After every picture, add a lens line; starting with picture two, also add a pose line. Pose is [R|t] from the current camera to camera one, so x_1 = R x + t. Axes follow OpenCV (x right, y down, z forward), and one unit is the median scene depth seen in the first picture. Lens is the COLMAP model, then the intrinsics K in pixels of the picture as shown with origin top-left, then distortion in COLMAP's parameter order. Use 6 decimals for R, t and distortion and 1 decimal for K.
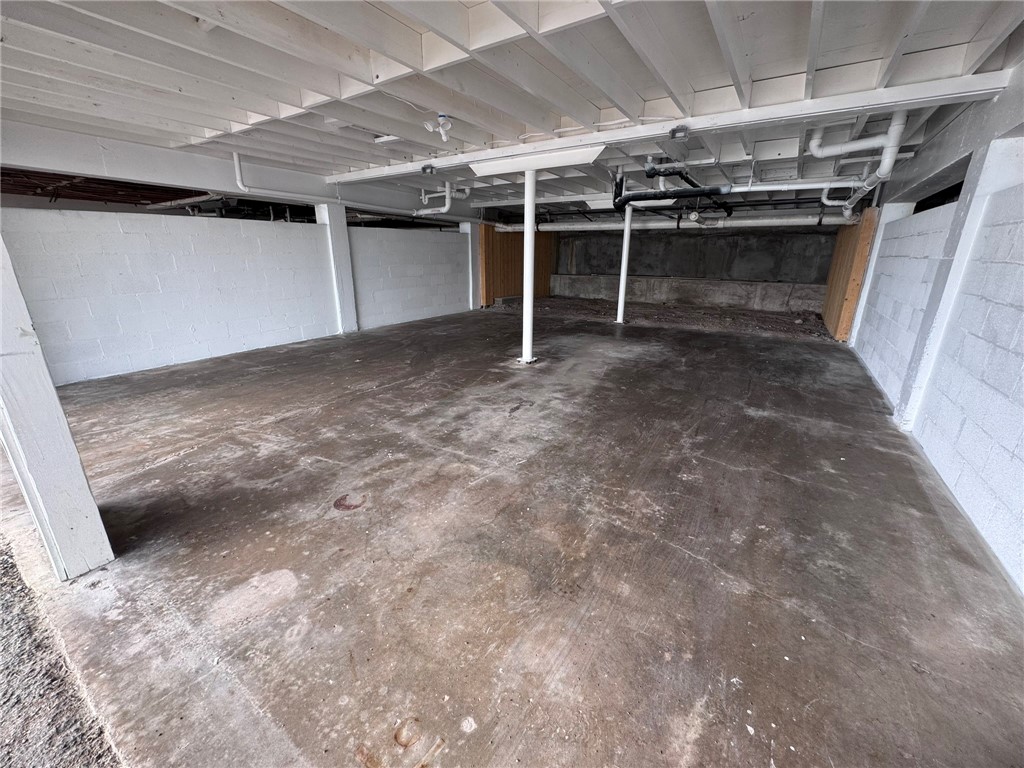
lens RADIAL K [[407.8, 0, 513.5], [0, 407.8, 382.3], [0, 0, 1]] dist [-0.002017, 0.000121]
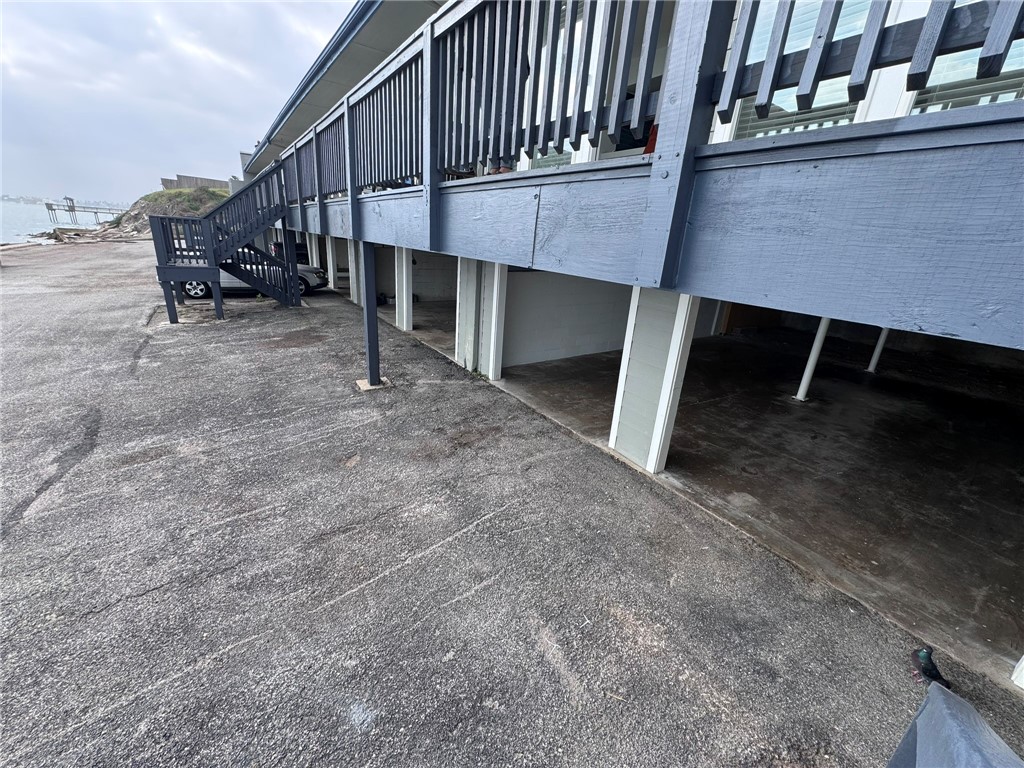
lens RADIAL K [[407.8, 0, 514.3], [0, 407.8, 382.7], [0, 0, 1]] dist [-0.002017, 0.000121]
pose [[0.922978, 0.178187, -0.341116, -0.451858], [-0.170053, 0.983962, 0.053864, -0.022411], [0.345243, 0.008292, 0.938477, -0.669306]]
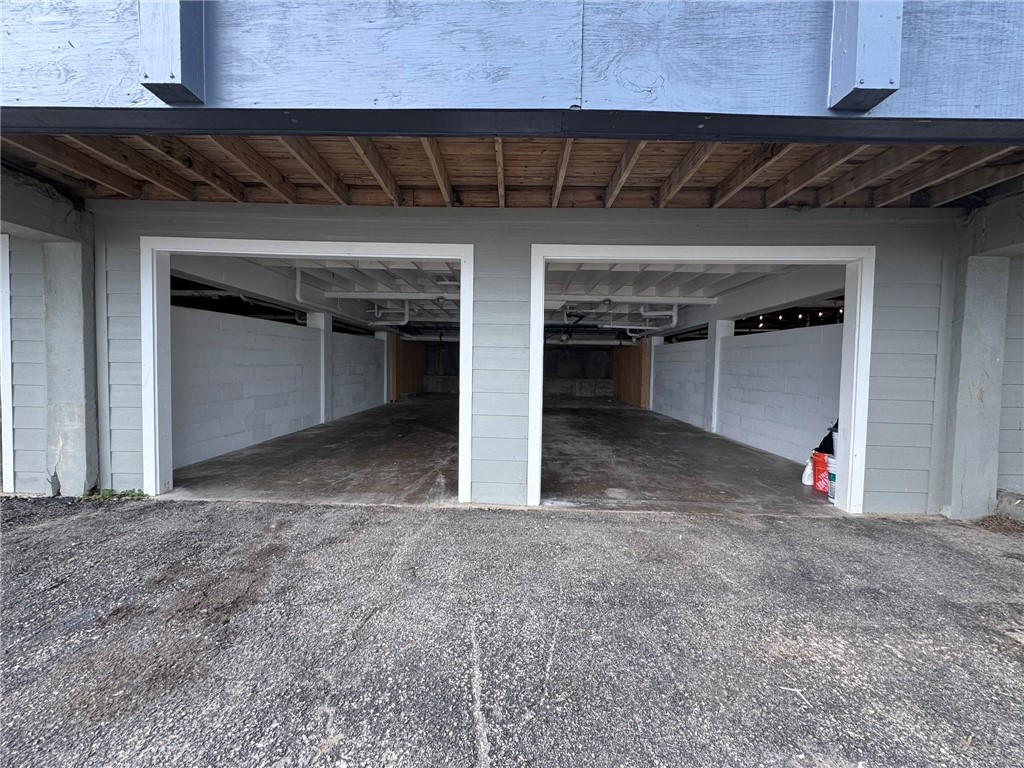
lens RADIAL K [[407.8, 0, 512.2], [0, 407.8, 383.4], [0, 0, 1]] dist [-0.002017, 0.000121]
pose [[0.849159, -0.012281, 0.527995, -0.894985], [0.144070, 0.967200, -0.209206, 0.123359], [-0.508107, 0.253718, 0.823076, -0.286335]]
